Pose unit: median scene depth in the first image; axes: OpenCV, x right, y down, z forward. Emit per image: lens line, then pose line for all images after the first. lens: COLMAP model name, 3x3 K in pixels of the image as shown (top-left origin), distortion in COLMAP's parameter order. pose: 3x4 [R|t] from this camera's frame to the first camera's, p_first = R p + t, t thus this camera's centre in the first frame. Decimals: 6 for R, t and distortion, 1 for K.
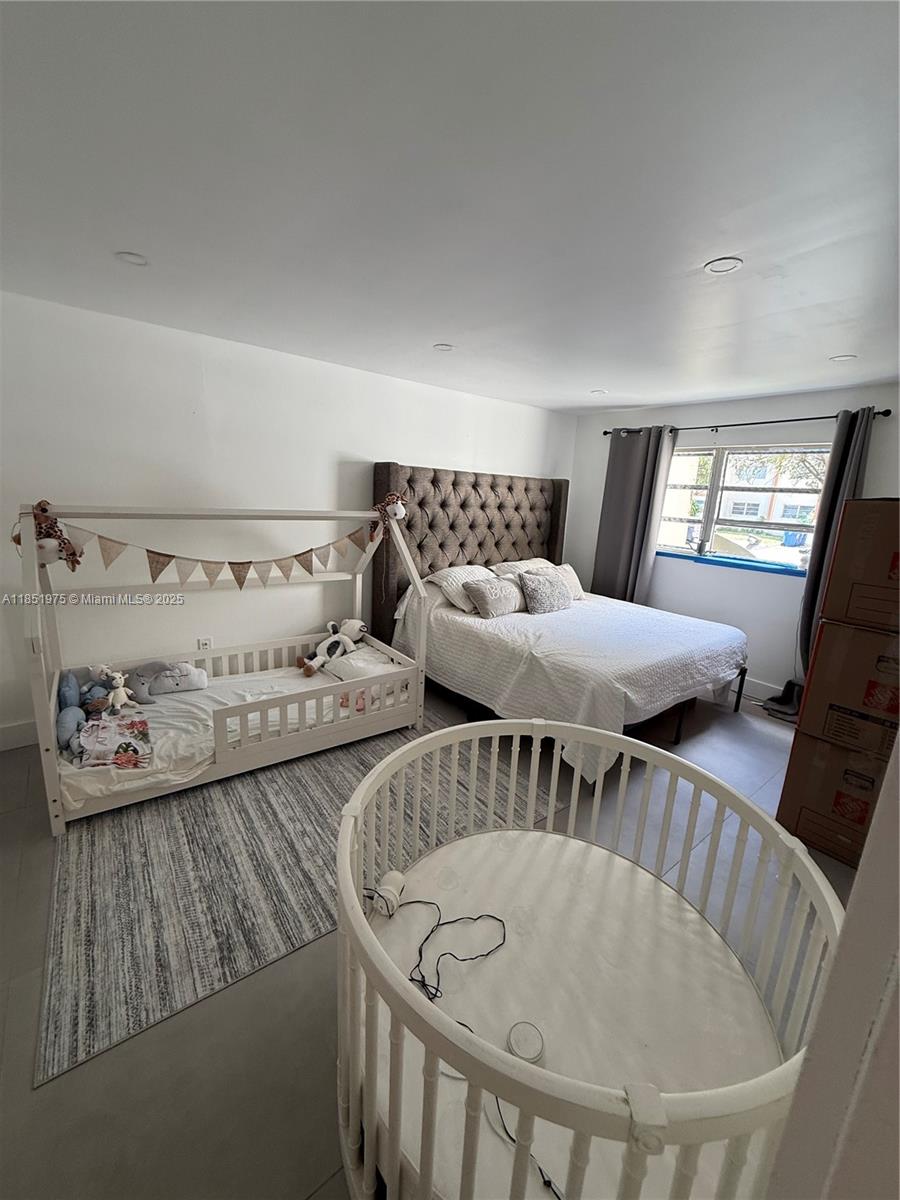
lens RADIAL K [[478.2, 0, 446.9], [0, 478.2, 596.2], [0, 0, 1]] dist [-0.000395, 0.000119]
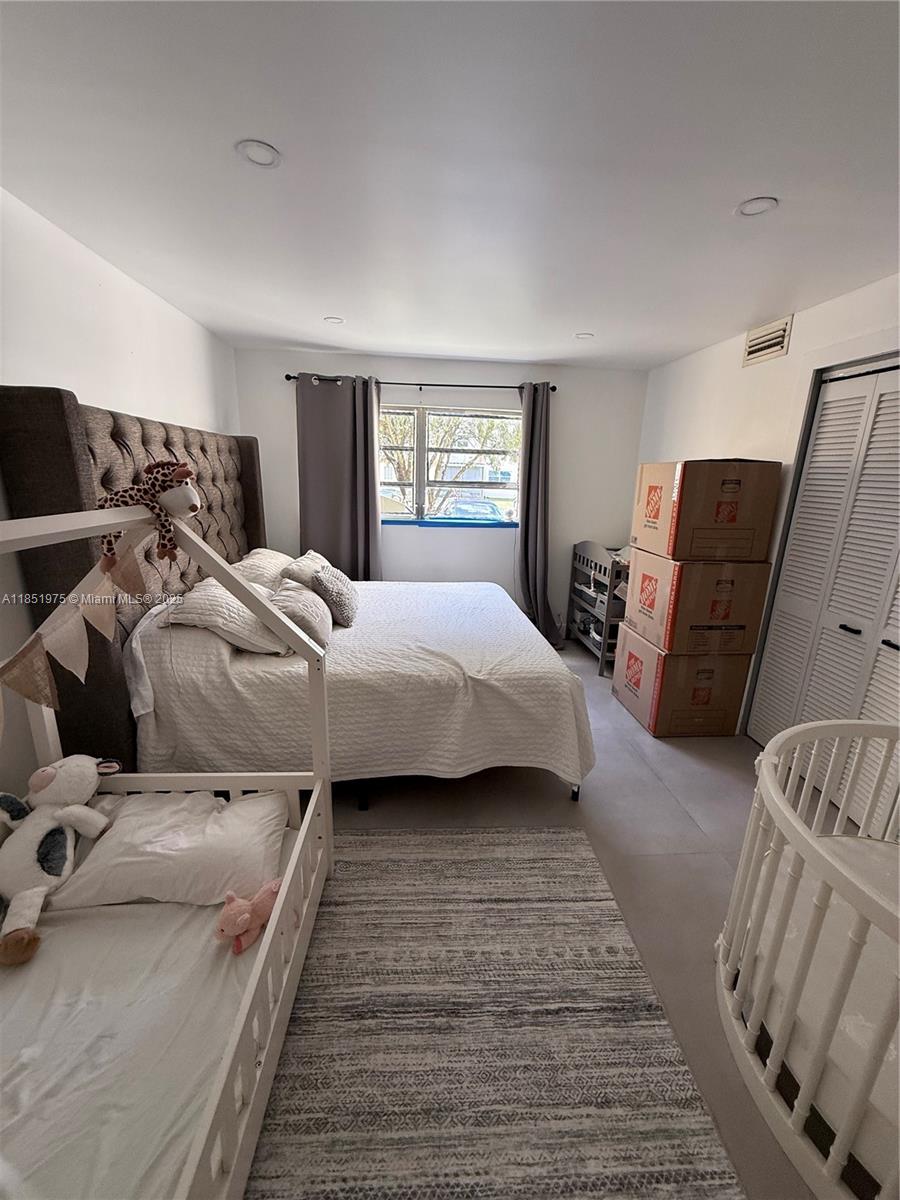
lens RADIAL K [[478.2, 0, 446.9], [0, 478.2, 596.2], [0, 0, 1]] dist [-0.000395, 0.000119]
pose [[0.548838, -0.244797, 0.799282, -0.275712], [0.180182, 0.968328, 0.172846, -0.094311], [-0.816279, 0.049151, 0.575563, 0.405757]]
